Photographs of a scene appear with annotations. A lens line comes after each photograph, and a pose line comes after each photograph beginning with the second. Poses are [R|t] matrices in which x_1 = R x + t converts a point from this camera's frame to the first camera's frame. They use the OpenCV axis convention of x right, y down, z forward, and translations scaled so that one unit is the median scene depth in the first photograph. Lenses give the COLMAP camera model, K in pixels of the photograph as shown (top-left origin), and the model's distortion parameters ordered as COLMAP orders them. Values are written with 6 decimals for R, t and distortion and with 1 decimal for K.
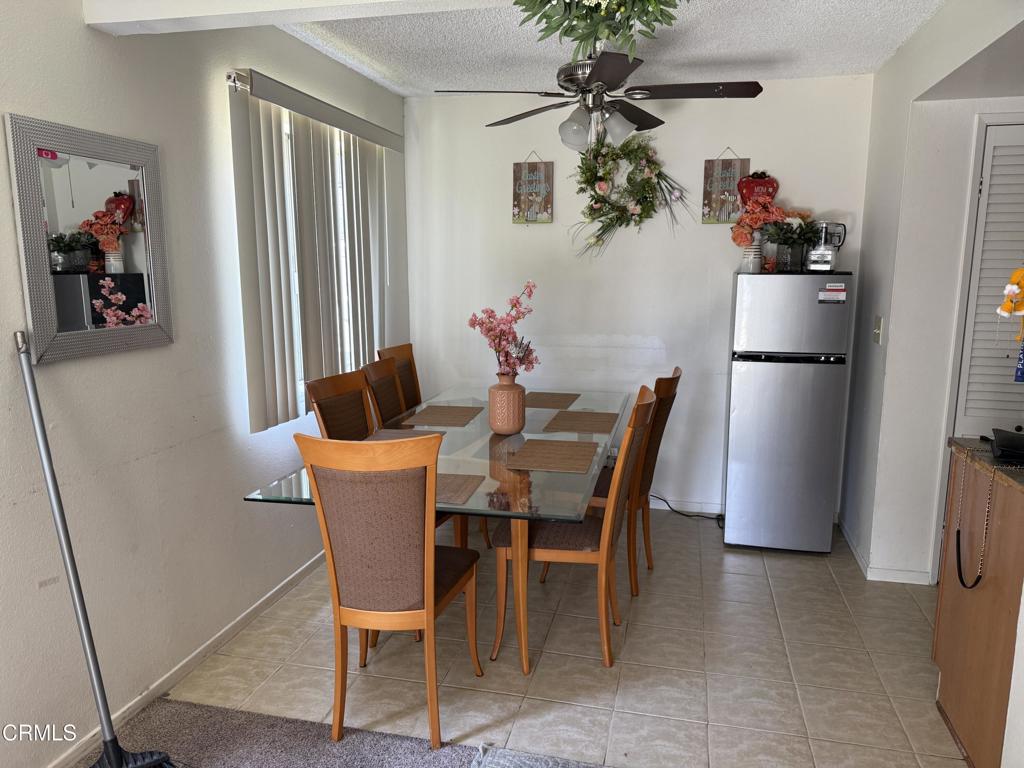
lens RADIAL K [[721.5, 0, 512.0], [0, 721.5, 384.0], [0, 0, 1]] dist [0.090001, -0.113131]
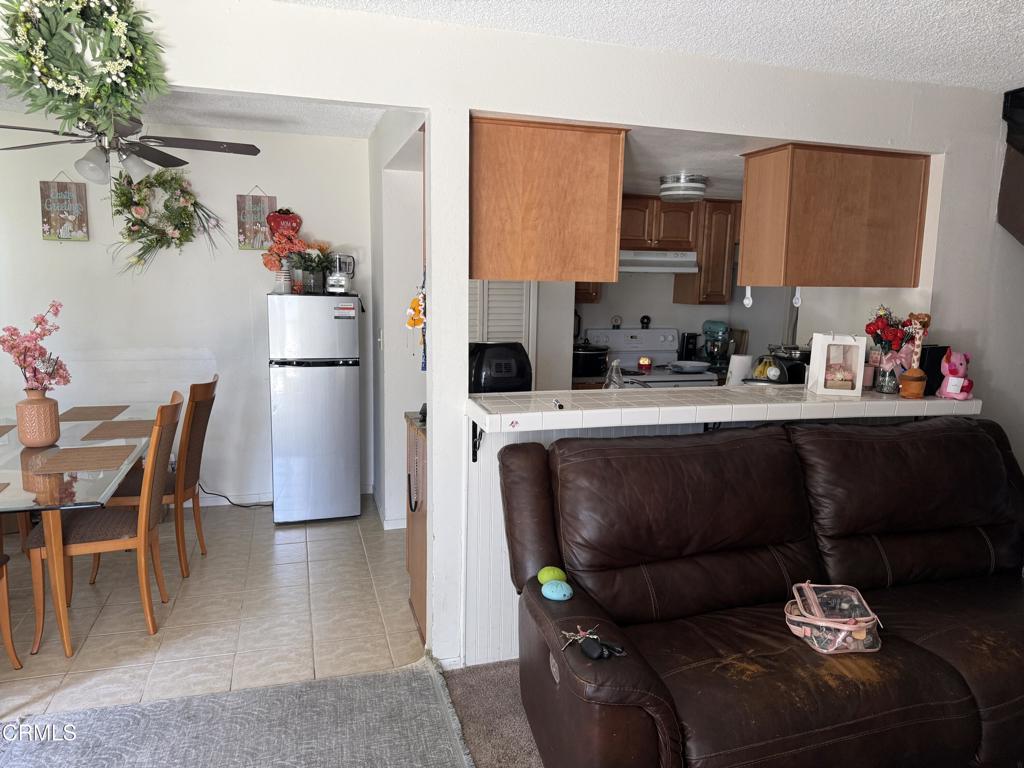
lens RADIAL K [[728.0, 0, 520.0], [0, 728.0, 382.3], [0, 0, 1]] dist [0.057445, -0.065458]
pose [[0.860262, -0.056905, 0.506667, 0.047509], [0.065827, 0.997831, 0.000301, 0.019204], [-0.505585, 0.033094, 0.862142, -0.234130]]
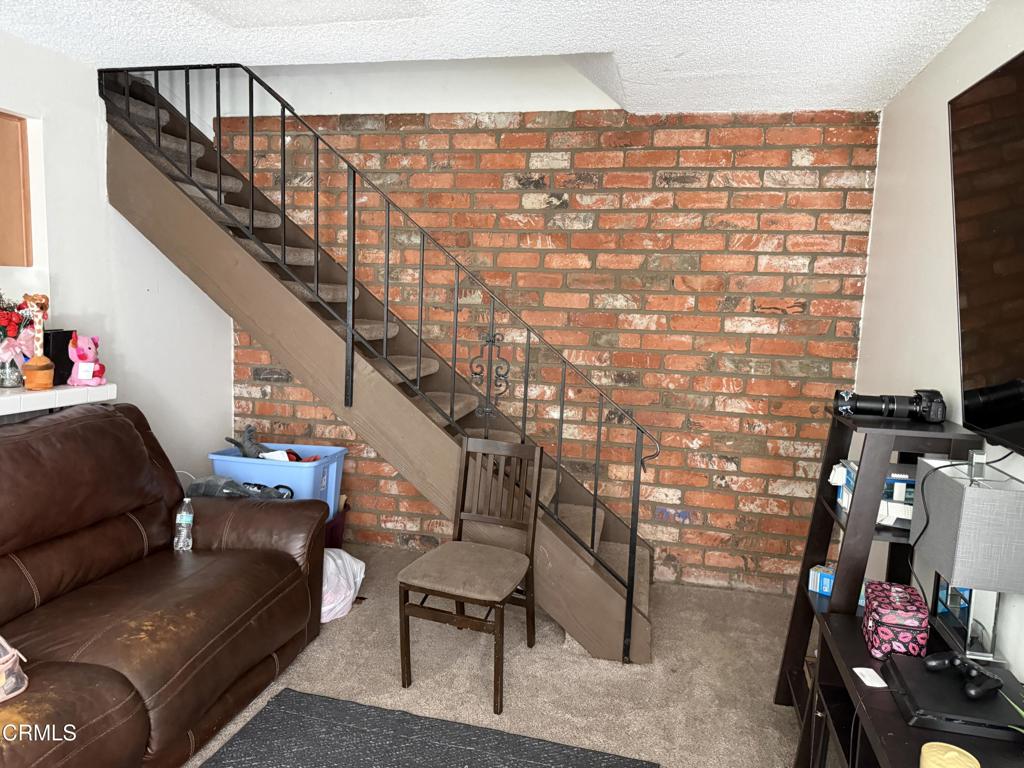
lens RADIAL K [[721.5, 0, 512.0], [0, 721.5, 384.0], [0, 0, 1]] dist [0.090001, -0.113131]
pose [[-0.007797, -0.120842, 0.992641, 0.115545], [0.127506, 0.984448, 0.120846, 0.033077], [-0.991807, 0.127510, 0.007732, -0.218191]]
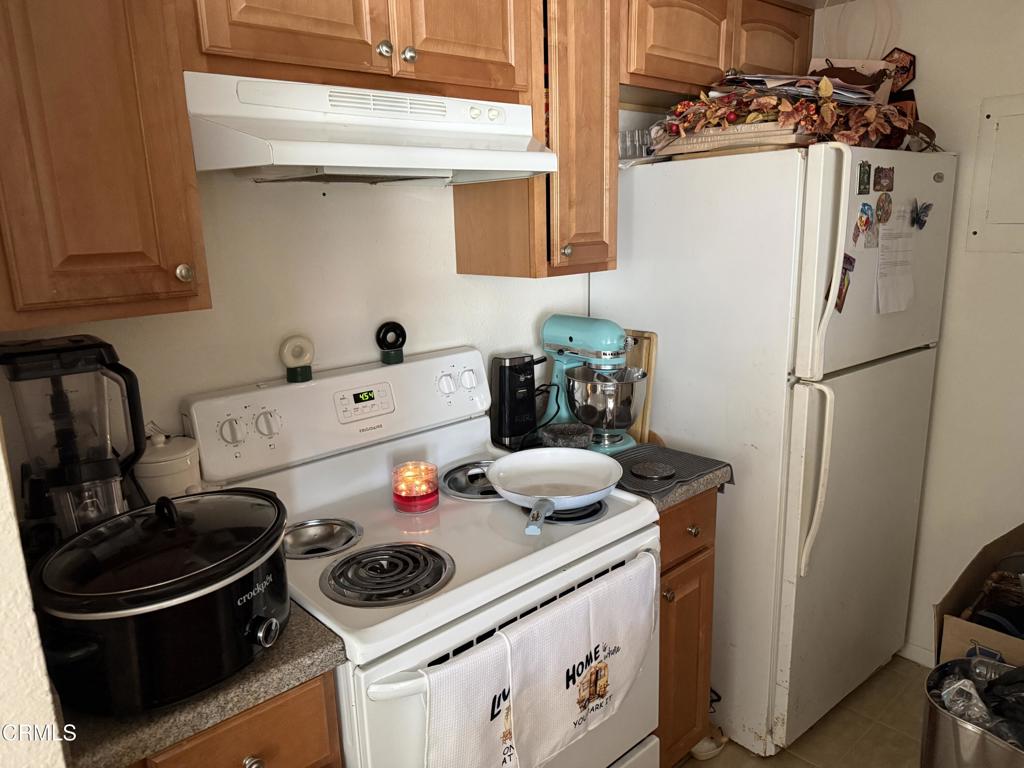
lens RADIAL K [[721.5, 0, 512.0], [0, 721.5, 384.0], [0, 0, 1]] dist [0.090001, -0.113131]
pose [[0.565166, -0.201446, 0.800005, 0.717740], [0.165208, 0.977722, 0.129484, -0.111750], [-0.808266, 0.058987, 0.585855, 0.610415]]
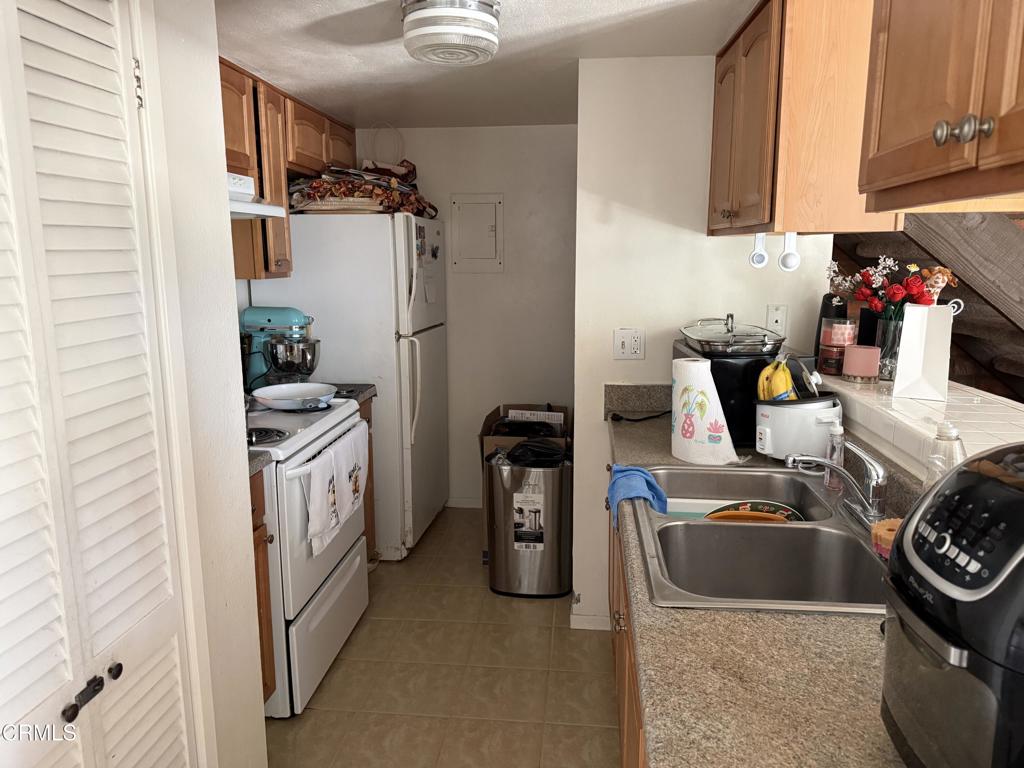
lens RADIAL K [[723.7, 0, 524.4], [0, 723.7, 381.5], [0, 0, 1]] dist [0.093755, -0.107558]
pose [[-0.146048, -0.172197, 0.974176, 0.294444], [0.165779, 0.966549, 0.195702, -0.117018], [-0.975288, 0.190080, -0.112616, 0.705876]]
